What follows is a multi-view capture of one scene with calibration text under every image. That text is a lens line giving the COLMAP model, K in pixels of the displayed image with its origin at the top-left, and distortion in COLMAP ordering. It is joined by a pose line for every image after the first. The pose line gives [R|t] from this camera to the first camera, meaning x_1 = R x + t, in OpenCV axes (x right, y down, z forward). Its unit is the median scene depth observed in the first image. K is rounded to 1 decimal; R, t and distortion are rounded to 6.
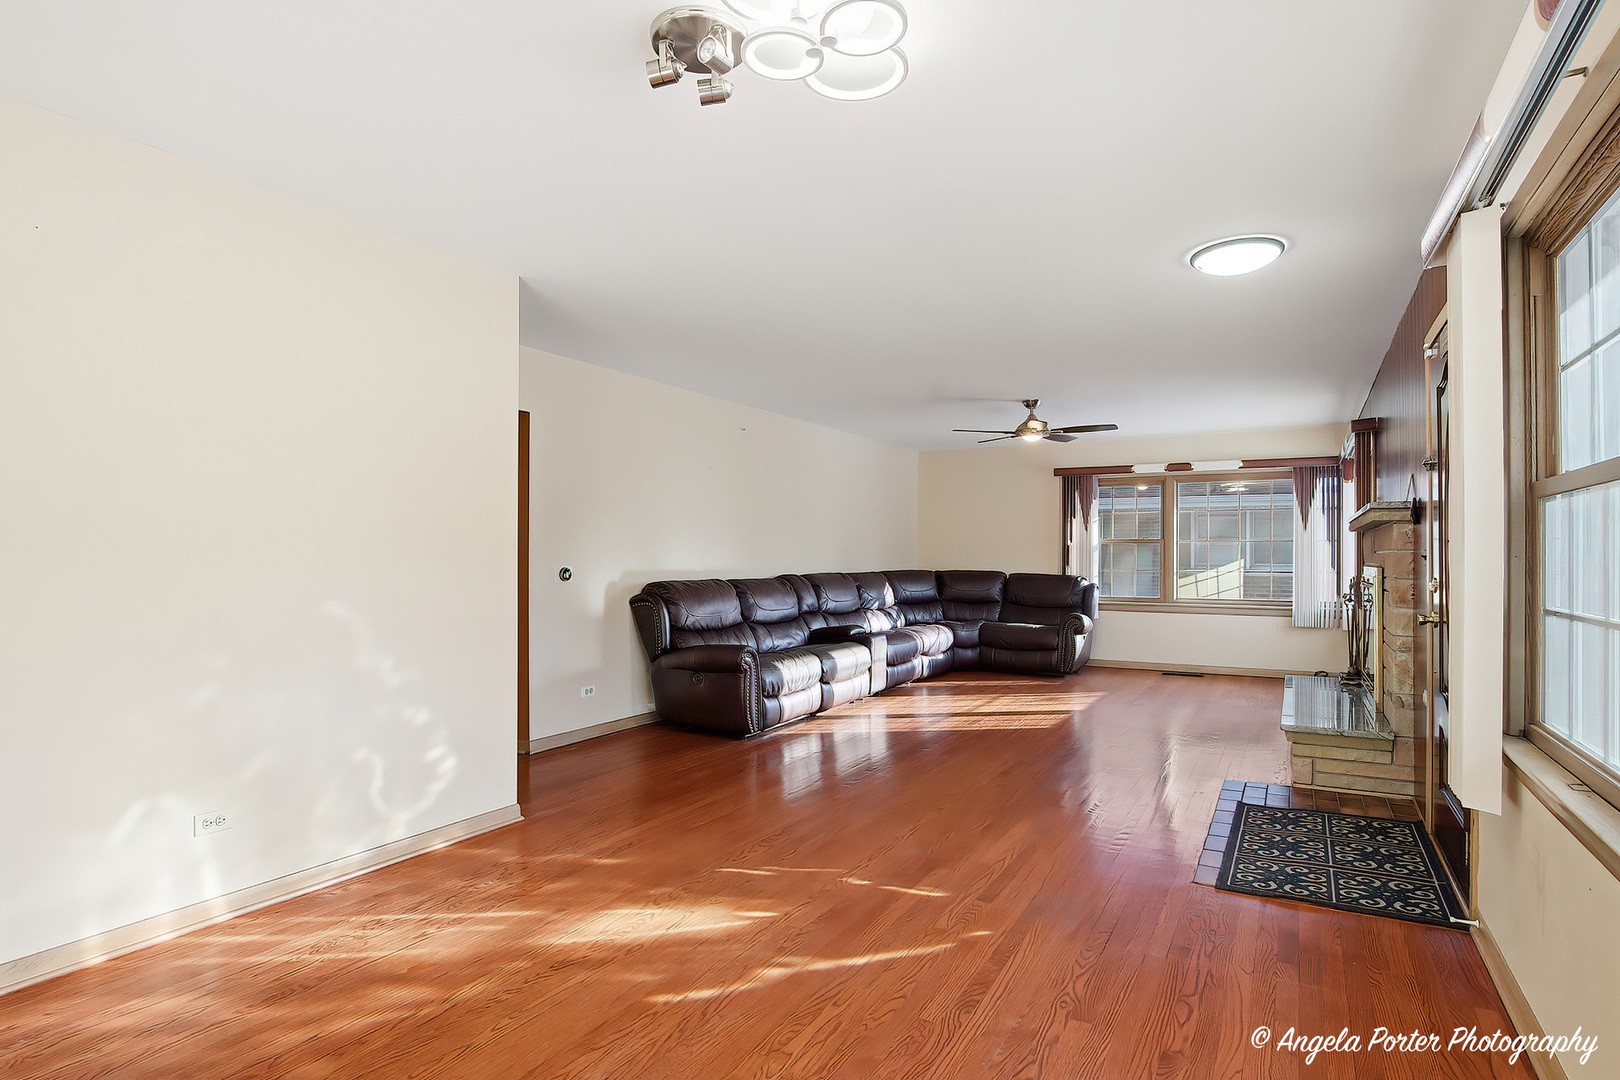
lens RADIAL K [[865.3, 0, 818.4], [0, 865.3, 551.2], [0, 0, 1]] dist [-0.015514, 0.000326]
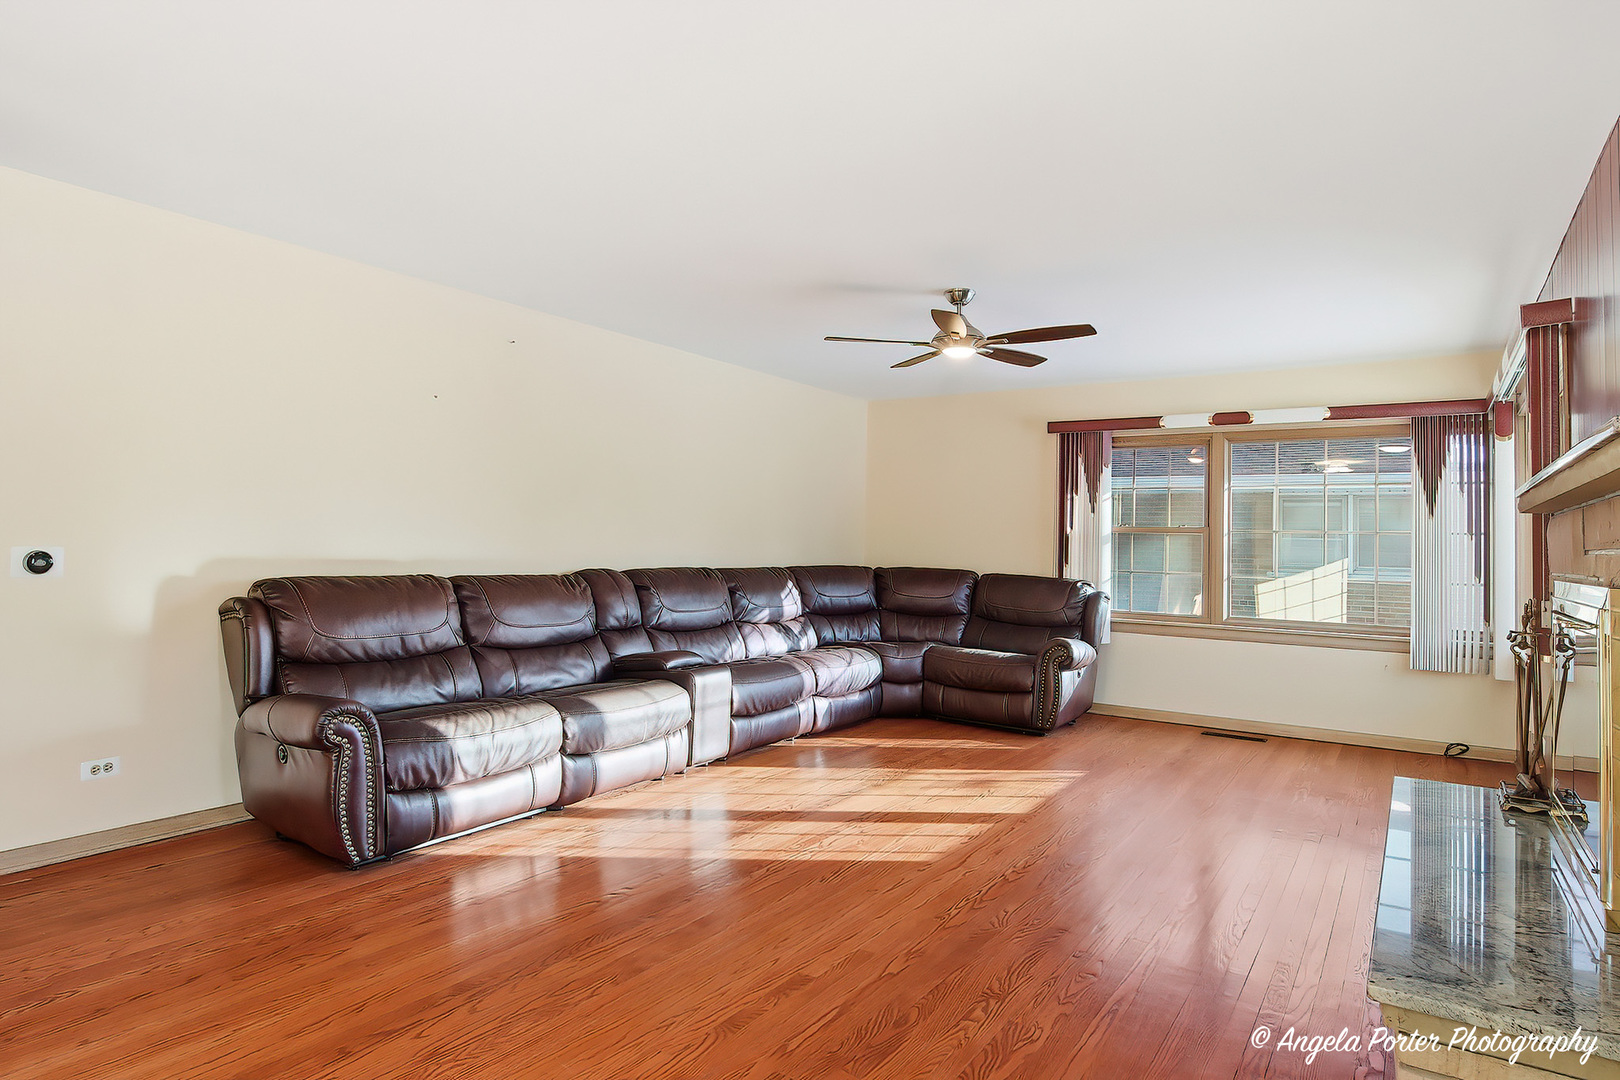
lens RADIAL K [[865.3, 0, 845.3], [0, 865.3, 515.1], [0, 0, 1]] dist [-0.015514, 0.000326]
pose [[0.996395, 0.017139, -0.083081, 0.191258], [-0.019644, 0.999374, -0.029433, 0.001670], [0.082524, 0.030959, 0.996108, 0.340202]]
